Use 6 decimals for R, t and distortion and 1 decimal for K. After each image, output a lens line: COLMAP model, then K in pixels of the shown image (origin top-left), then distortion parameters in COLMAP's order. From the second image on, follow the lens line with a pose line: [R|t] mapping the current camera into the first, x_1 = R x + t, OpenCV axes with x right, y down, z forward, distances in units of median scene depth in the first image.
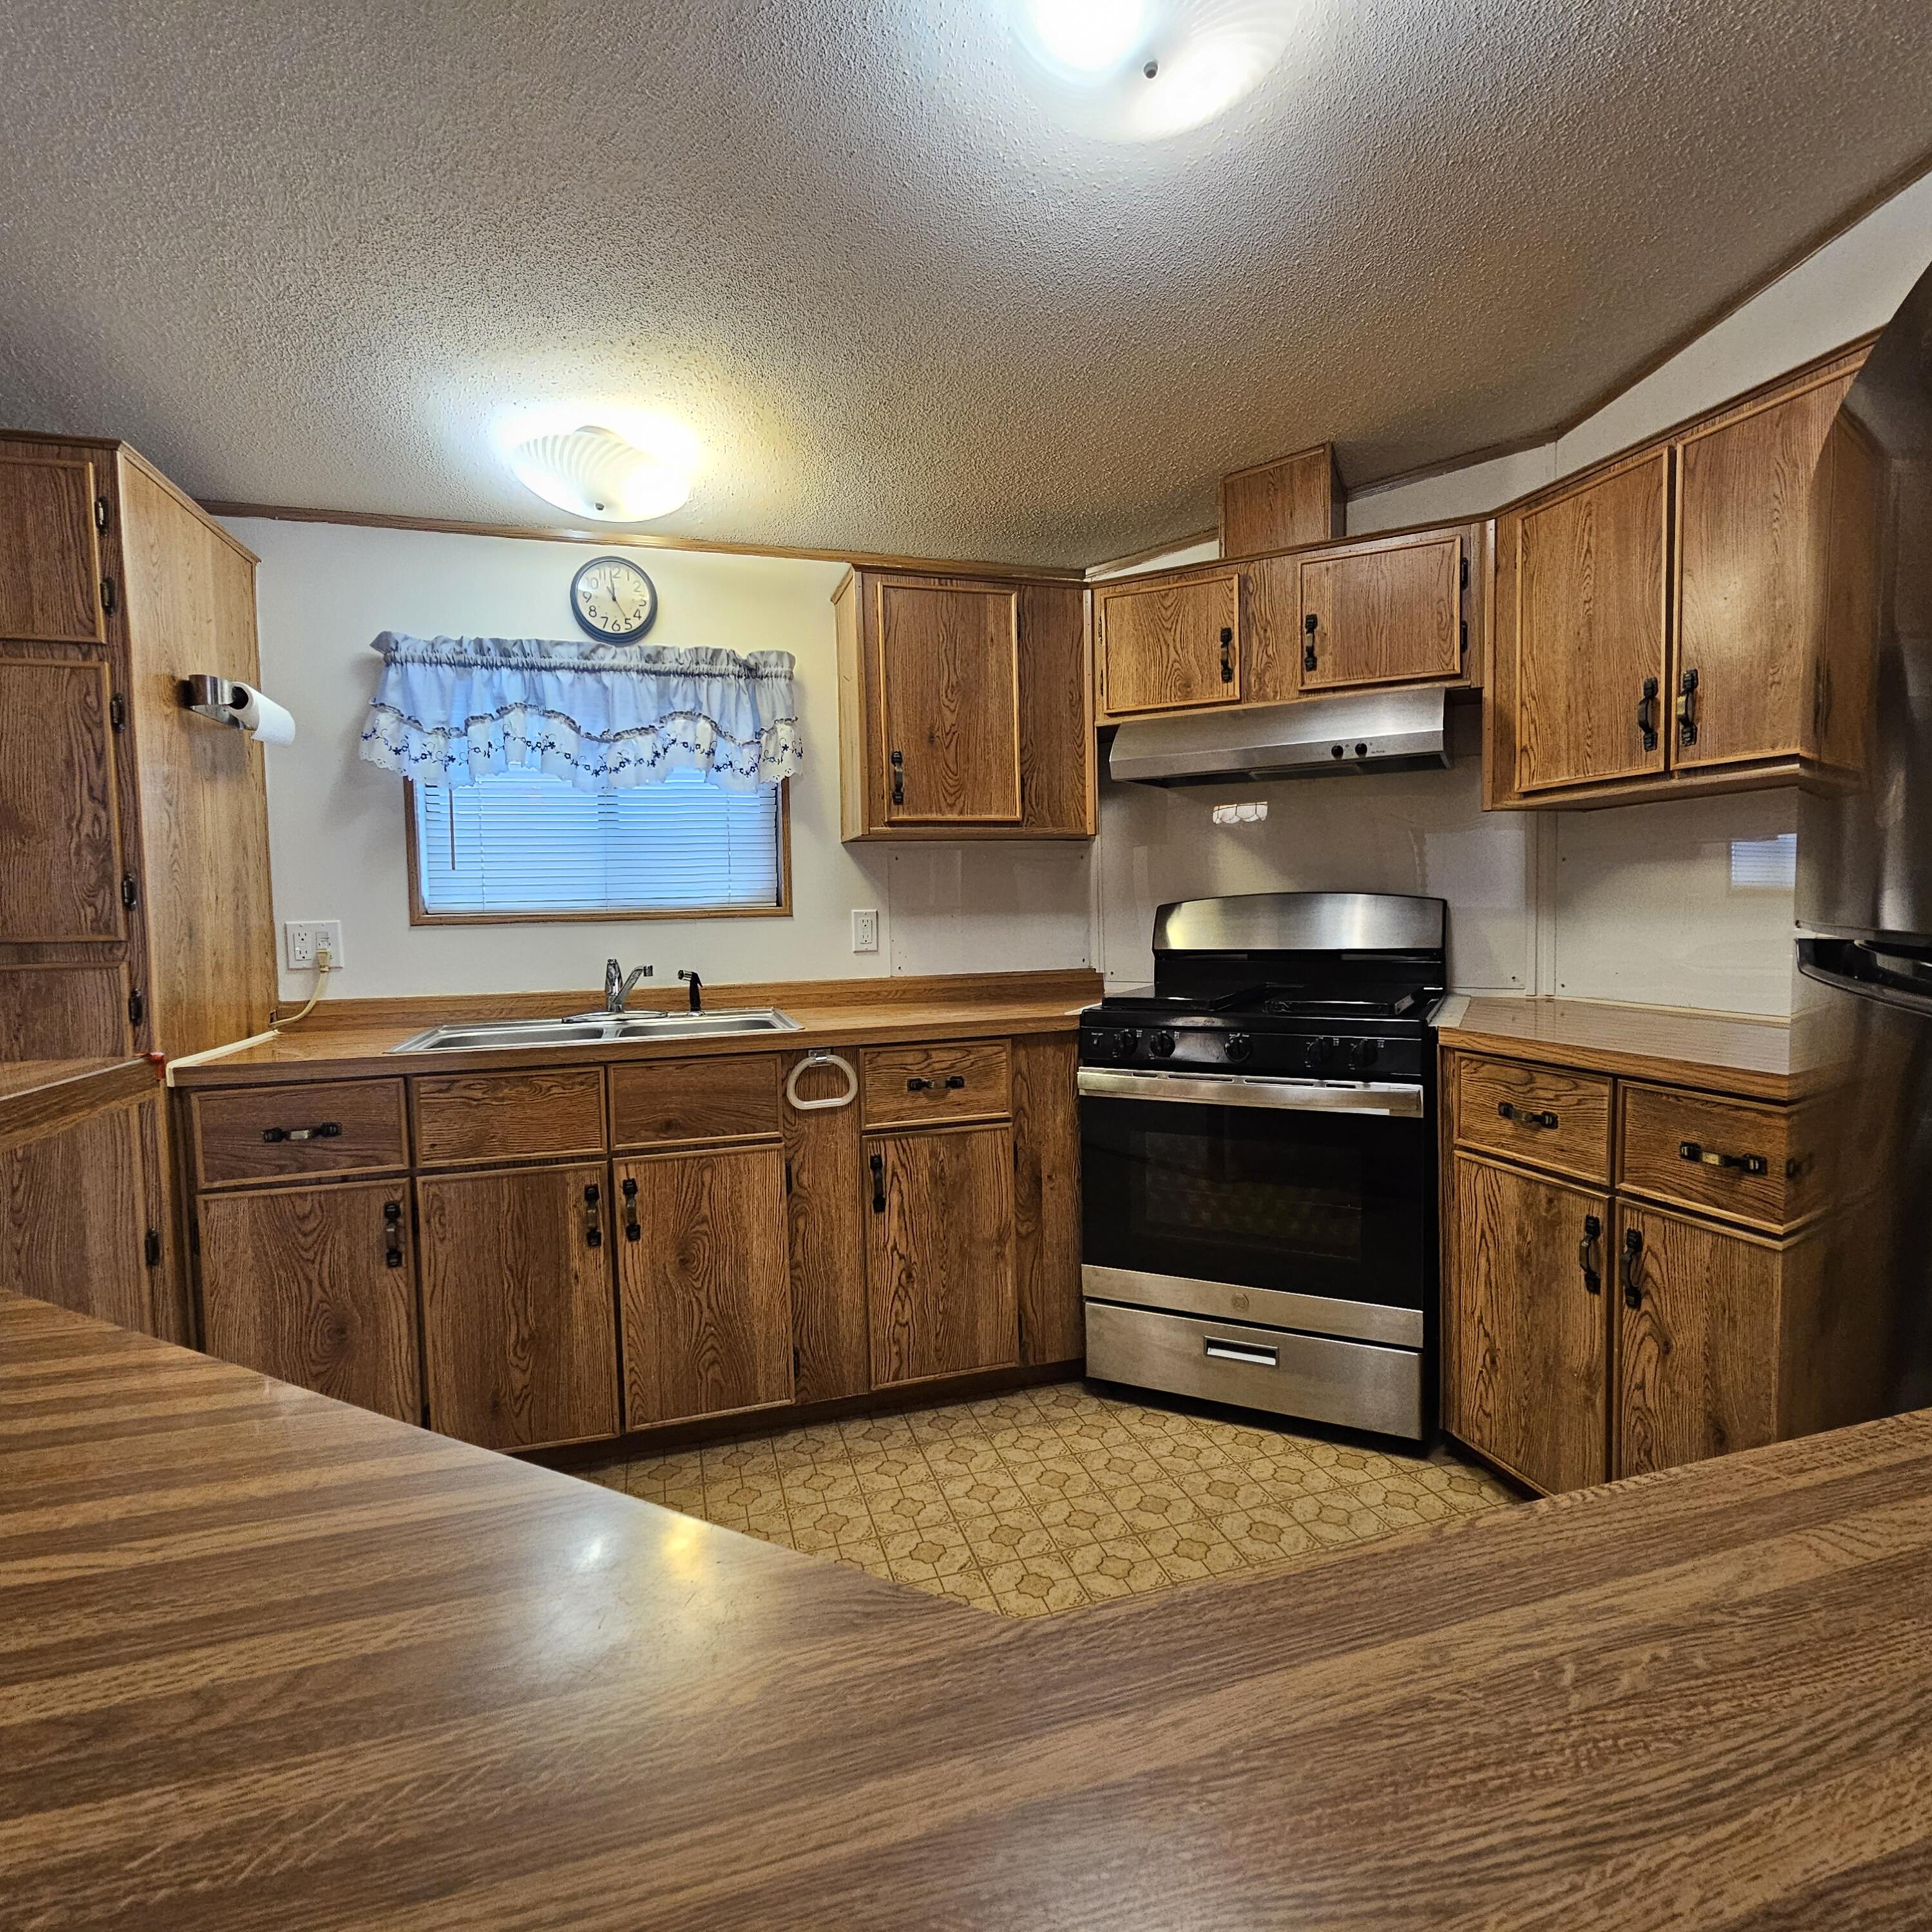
lens RADIAL K [[1050.8, 0, 989.5], [0, 1050.8, 968.0], [0, 0, 1]] dist [-0.003293, 0.001769]
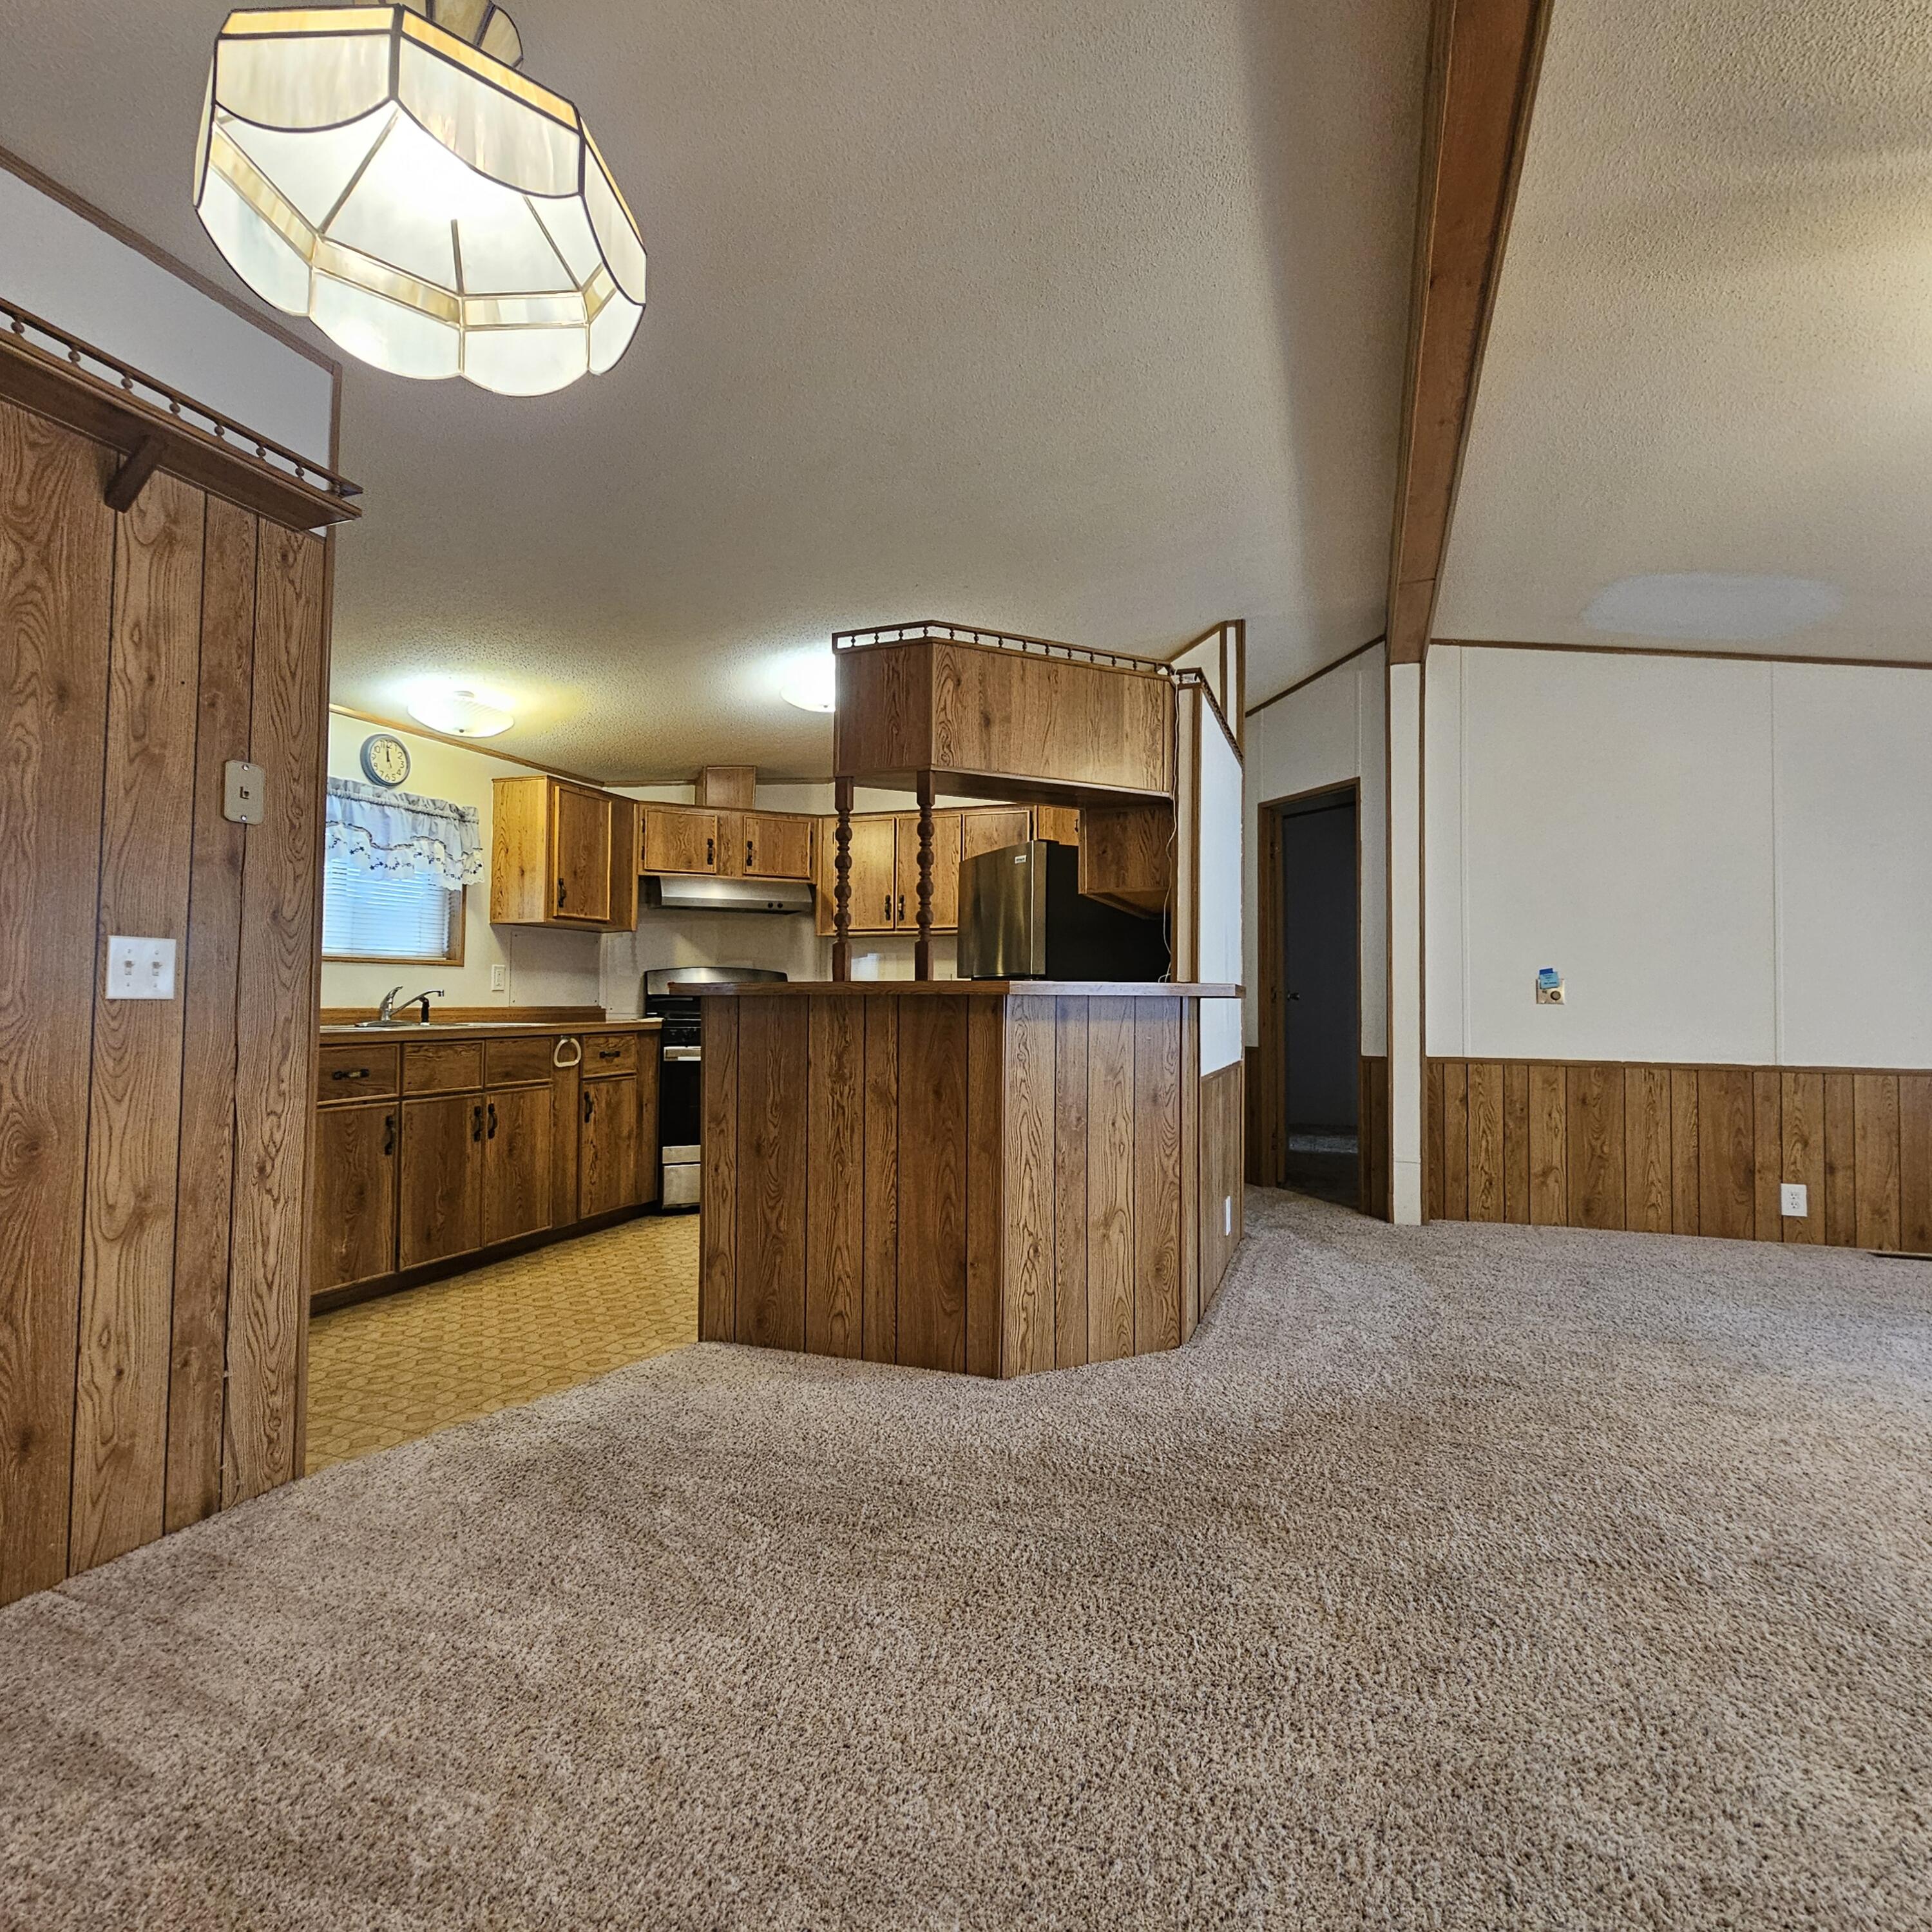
lens RADIAL K [[1050.8, 0, 989.5], [0, 1050.8, 968.0], [0, 0, 1]] dist [-0.003293, 0.001769]
pose [[0.600689, 0.049300, 0.797961, -1.227533], [0.028419, 0.996149, -0.082938, 0.136362], [-0.798977, 0.072497, 0.596975, -0.754069]]
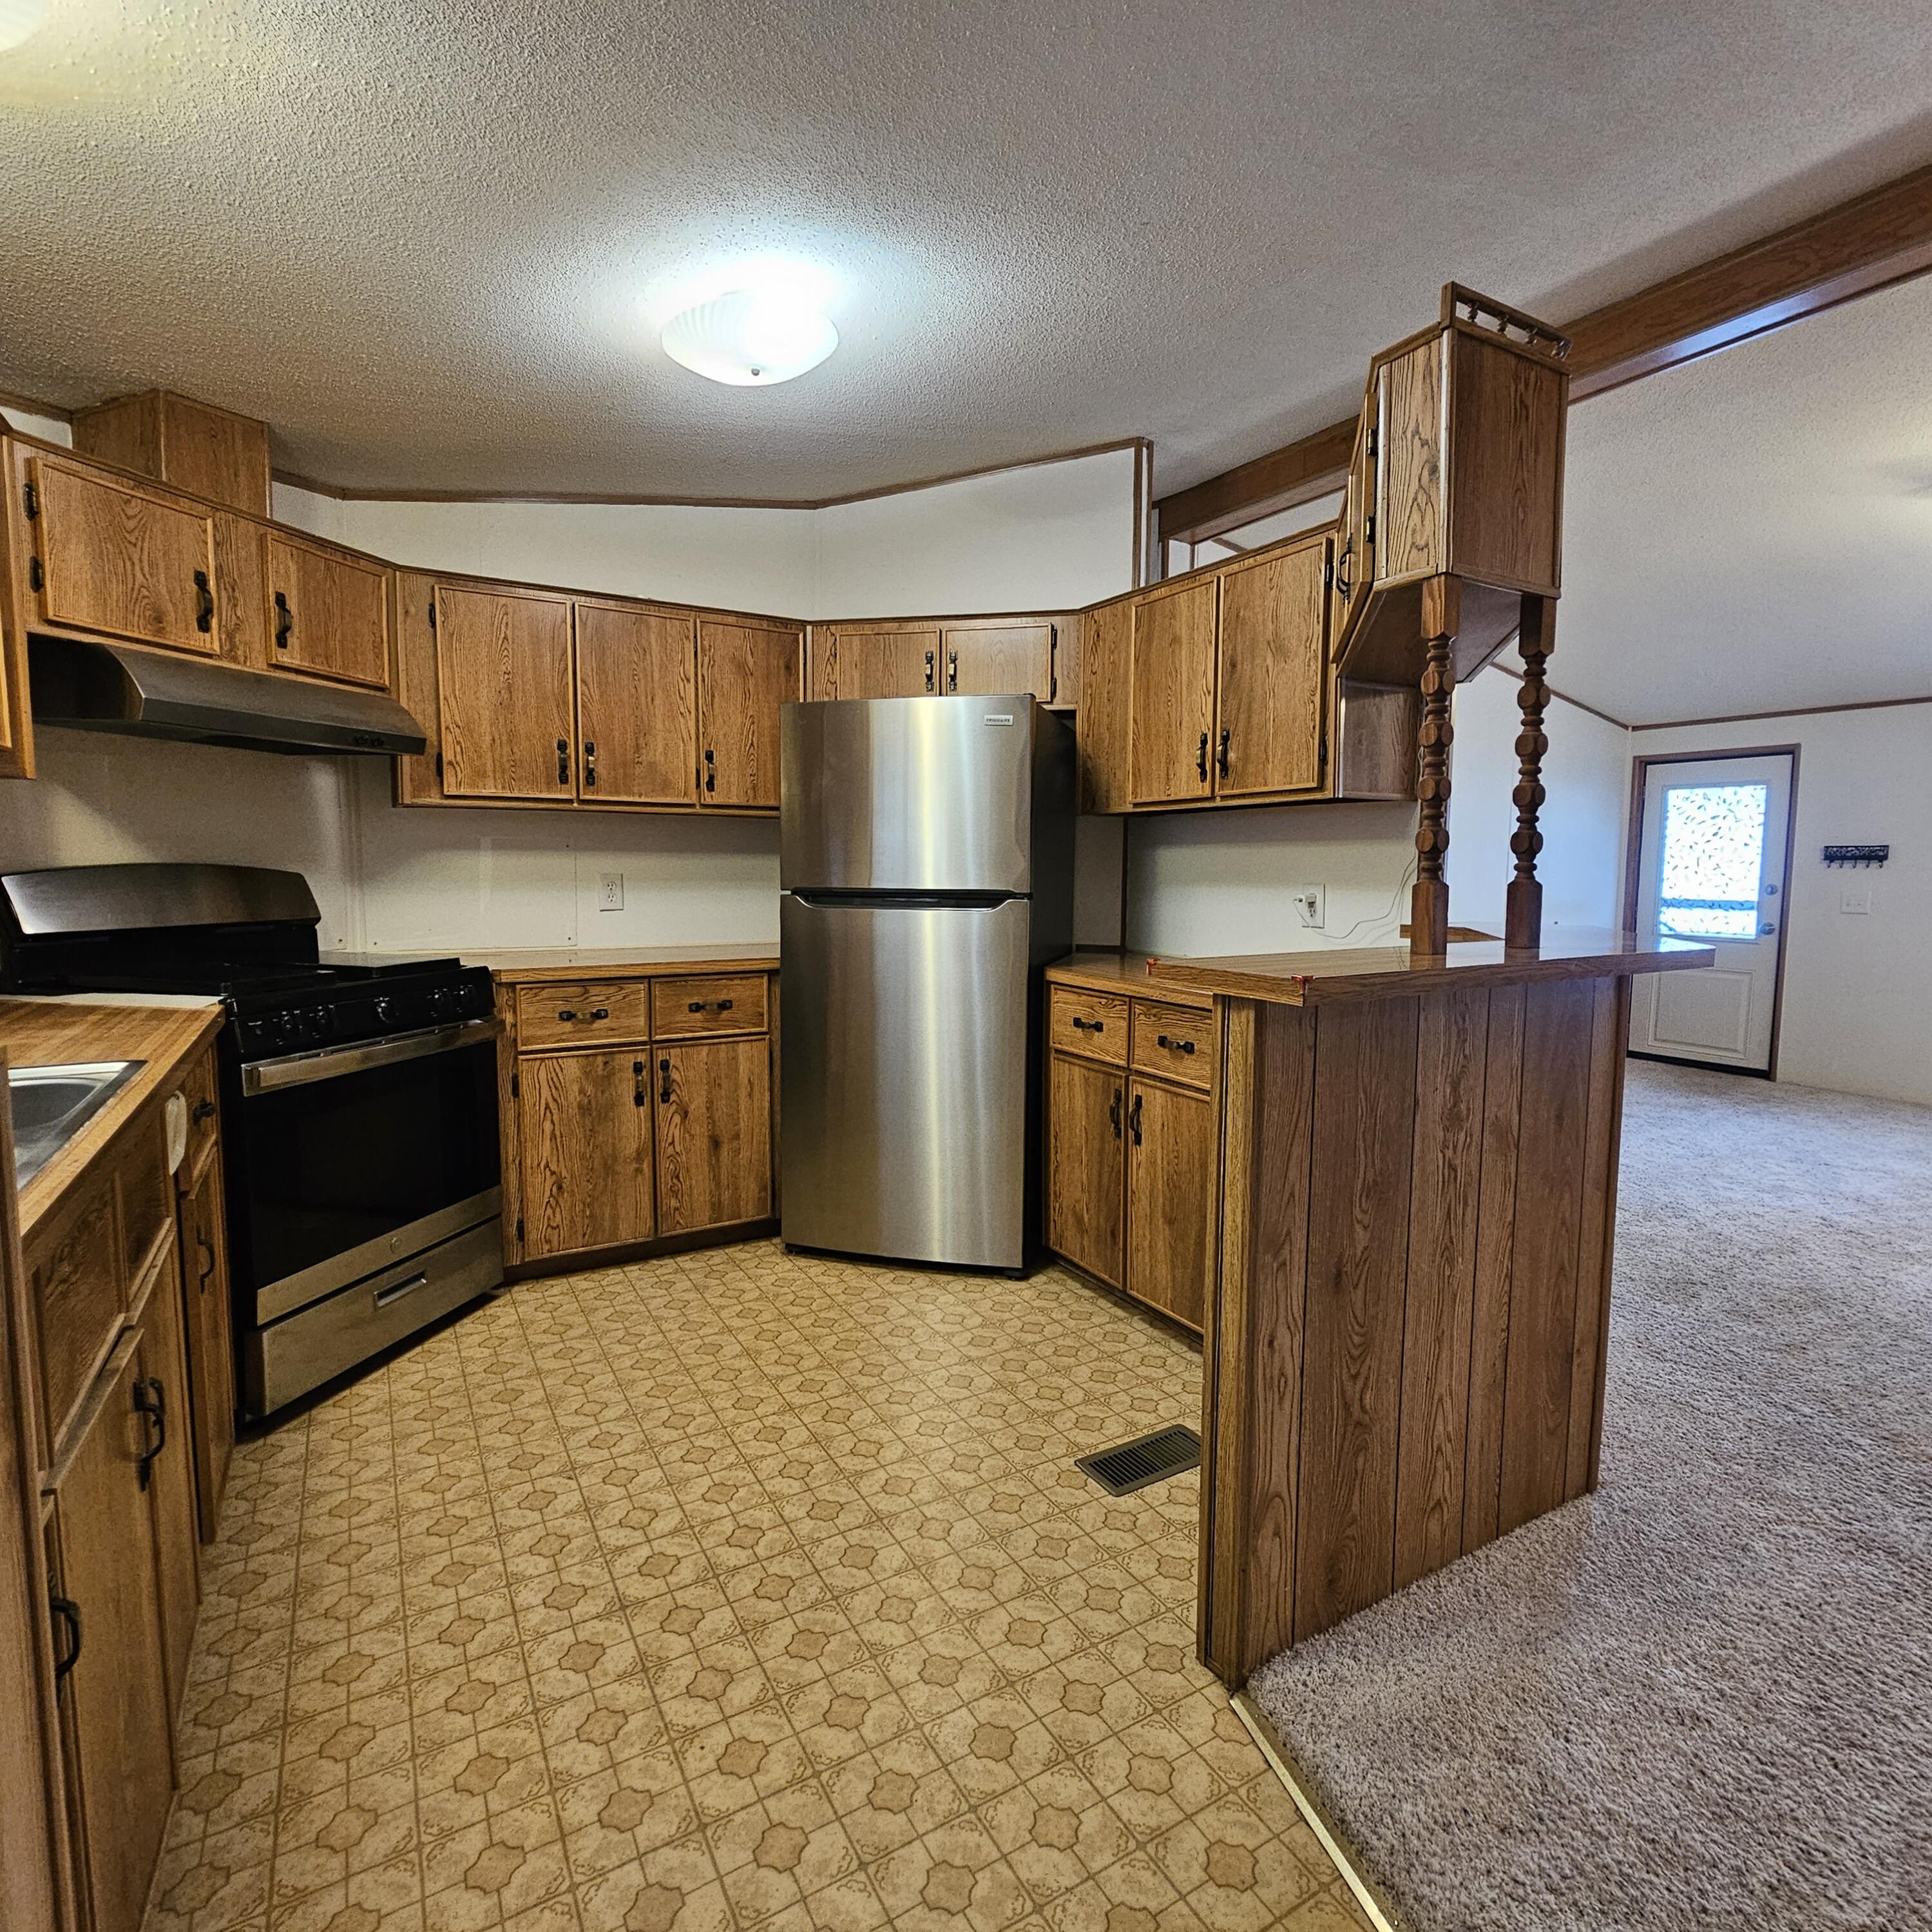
lens RADIAL K [[1050.8, 0, 989.5], [0, 1050.8, 968.0], [0, 0, 1]] dist [-0.003293, 0.001769]
pose [[-0.232398, -0.075483, 0.969687, -0.940094], [0.053214, 0.994504, 0.090168, -0.031049], [-0.971164, 0.072556, -0.227104, 0.635178]]
